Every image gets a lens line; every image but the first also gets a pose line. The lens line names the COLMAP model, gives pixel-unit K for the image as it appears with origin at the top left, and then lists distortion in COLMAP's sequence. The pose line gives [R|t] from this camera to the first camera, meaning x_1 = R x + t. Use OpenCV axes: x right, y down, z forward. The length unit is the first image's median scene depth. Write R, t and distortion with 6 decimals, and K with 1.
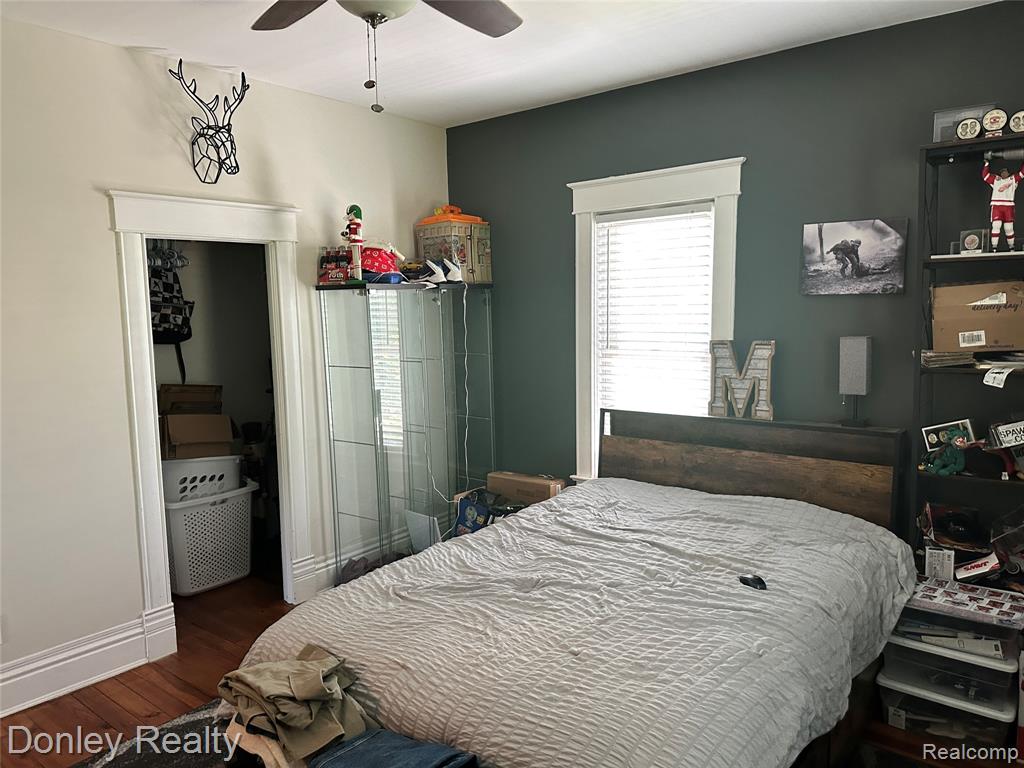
lens RADIAL K [[721.2, 0, 523.5], [0, 721.2, 384.5], [0, 0, 1]] dist [0.102935, -0.147322]
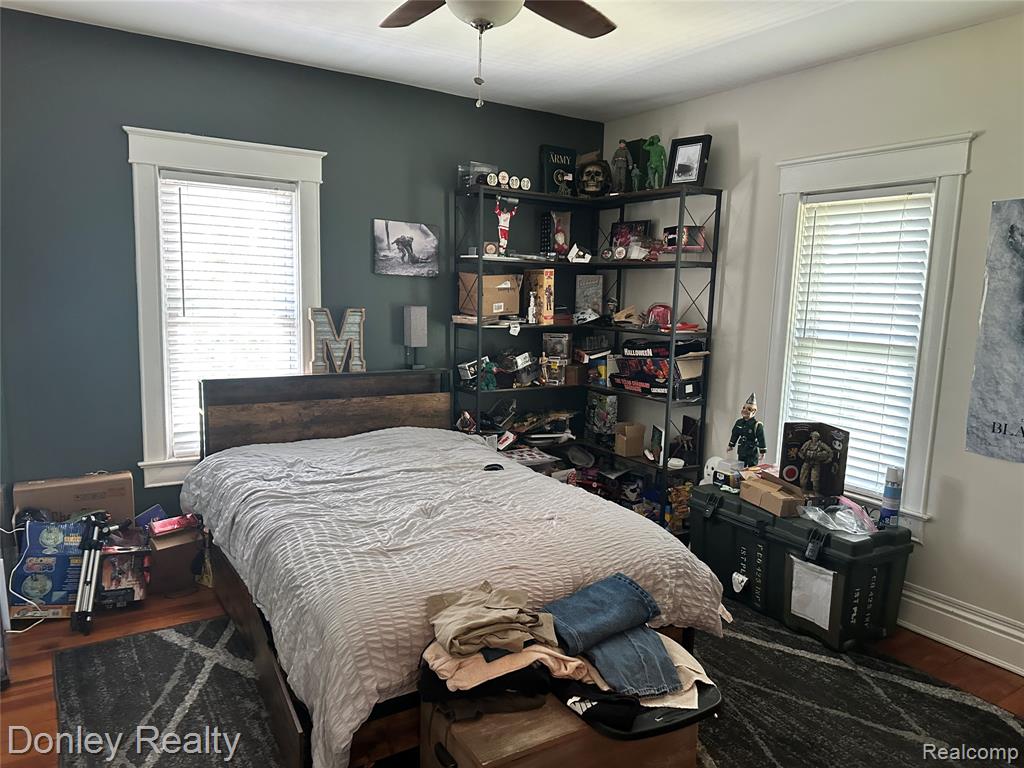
lens RADIAL K [[721.2, 0, 523.5], [0, 721.2, 384.5], [0, 0, 1]] dist [0.102935, -0.147322]
pose [[0.305976, -0.098330, 0.946948, -0.830184], [0.063173, 0.994557, 0.082862, -0.017099], [-0.949941, 0.034467, 0.310522, 0.372746]]
